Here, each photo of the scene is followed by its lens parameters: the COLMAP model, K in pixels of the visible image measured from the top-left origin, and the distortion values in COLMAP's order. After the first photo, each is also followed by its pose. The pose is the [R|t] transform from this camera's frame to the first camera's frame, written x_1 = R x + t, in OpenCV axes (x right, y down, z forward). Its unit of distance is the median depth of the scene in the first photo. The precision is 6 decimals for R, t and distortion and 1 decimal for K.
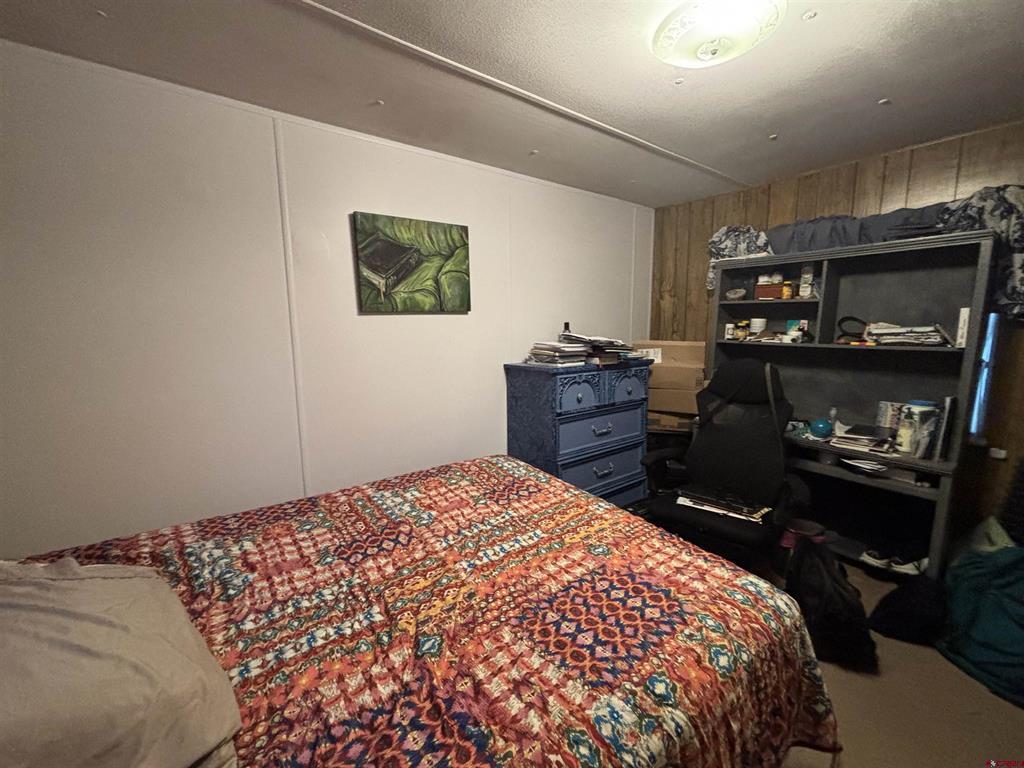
lens RADIAL K [[423.7, 0, 512.0], [0, 423.7, 384.0], [0, 0, 1]] dist [0.023938, 0.000027]
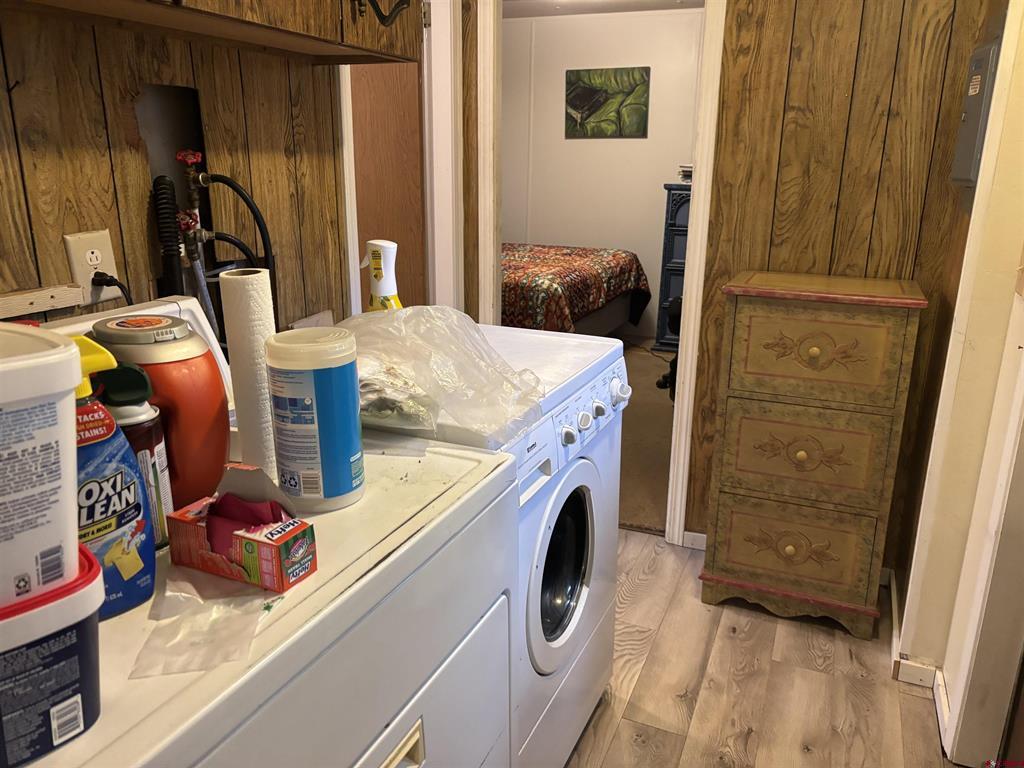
lens RADIAL K [[764.1, 0, 515.0], [0, 764.1, 389.9], [0, 0, 1]] dist [0.015961, -0.012184]
pose [[0.476447, 0.269305, -0.836943, 2.052714], [-0.151560, 0.962840, 0.223537, 0.117351], [0.866042, 0.020343, 0.499558, -0.507226]]
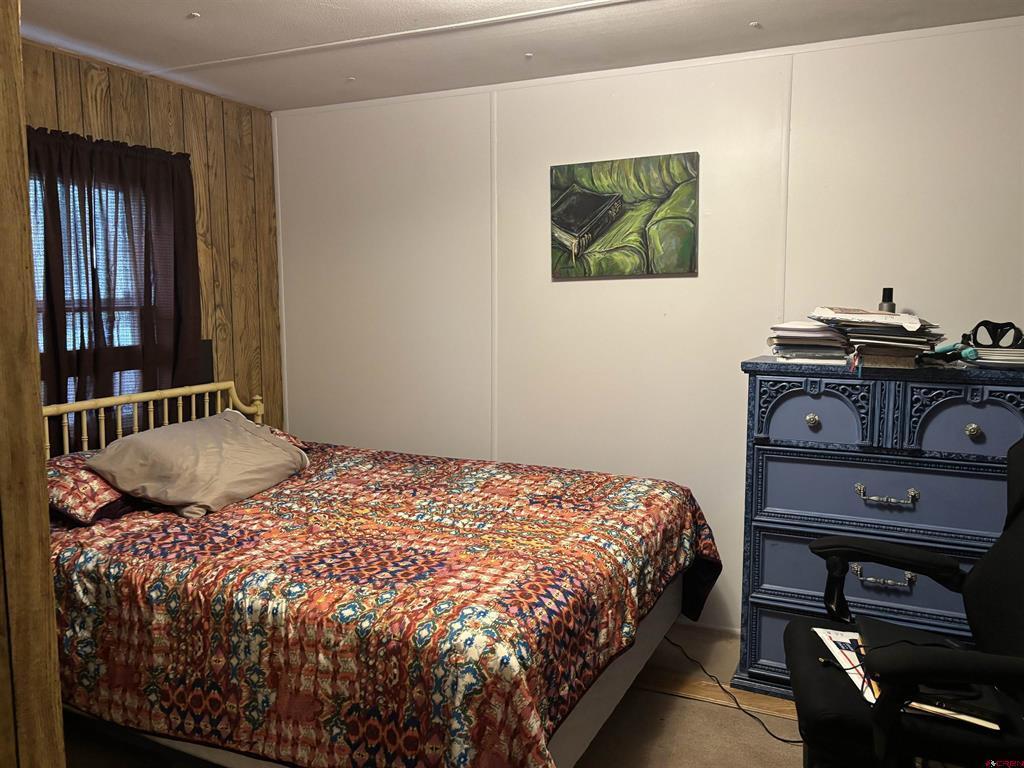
lens RADIAL K [[764.1, 0, 515.0], [0, 764.1, 389.9], [0, 0, 1]] dist [0.015961, -0.012184]
pose [[0.453384, 0.104214, -0.885202, 1.003674], [-0.135302, 0.989679, 0.047215, -0.003362], [0.880986, 0.098363, 0.462805, 0.212644]]
